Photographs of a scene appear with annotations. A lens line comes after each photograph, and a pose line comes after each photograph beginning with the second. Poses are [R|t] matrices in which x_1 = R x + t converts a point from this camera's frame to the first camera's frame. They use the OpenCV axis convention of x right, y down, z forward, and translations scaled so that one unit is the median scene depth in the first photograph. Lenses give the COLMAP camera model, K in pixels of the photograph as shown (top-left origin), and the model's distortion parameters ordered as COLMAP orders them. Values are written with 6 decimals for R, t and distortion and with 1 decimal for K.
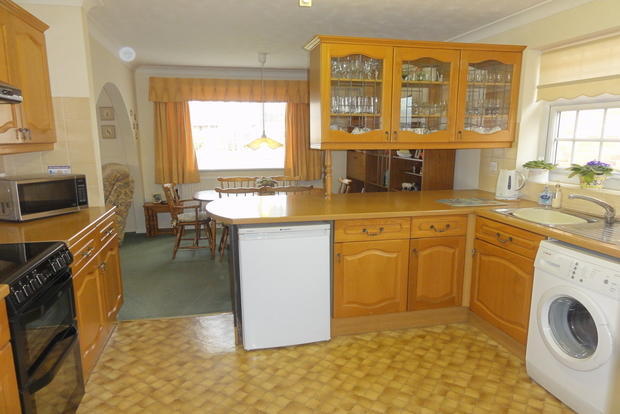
lens RADIAL K [[435.3, 0, 310.8], [0, 435.3, 209.5], [0, 0, 1]] dist [0.003968, -0.003850]
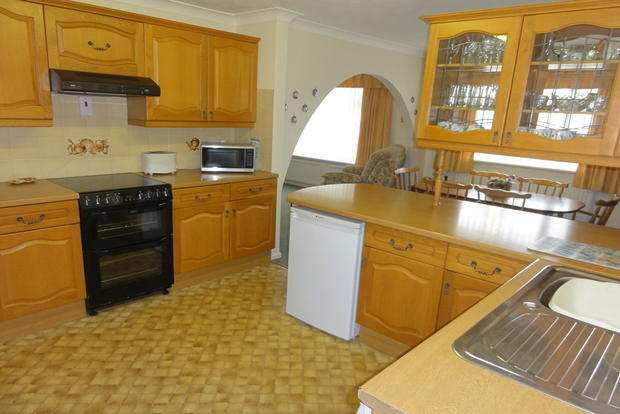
lens RADIAL K [[435.3, 0, 310.7], [0, 435.3, 208.3], [0, 0, 1]] dist [0.003968, -0.003850]
pose [[0.572604, 0.211794, -0.792003, 0.625155], [-0.184370, 0.974575, 0.127321, -0.086400], [0.798832, 0.073117, 0.597094, 0.295752]]
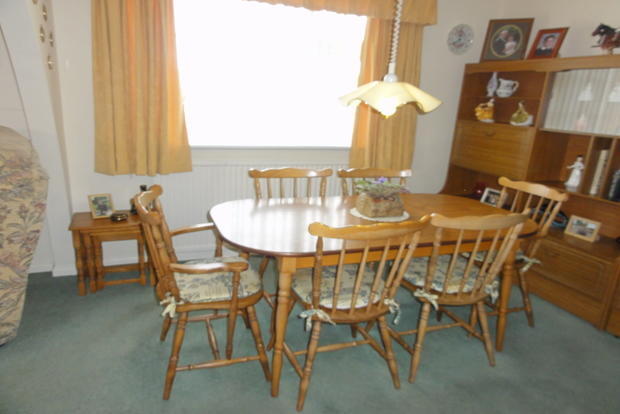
lens RADIAL K [[435.3, 0, 309.7], [0, 435.3, 207.5], [0, 0, 1]] dist [0.003968, -0.003850]
pose [[0.988111, 0.012081, 0.153269, -0.388414], [-0.024693, 0.996436, 0.080654, -0.126685], [-0.151749, -0.083480, 0.984888, 0.968327]]
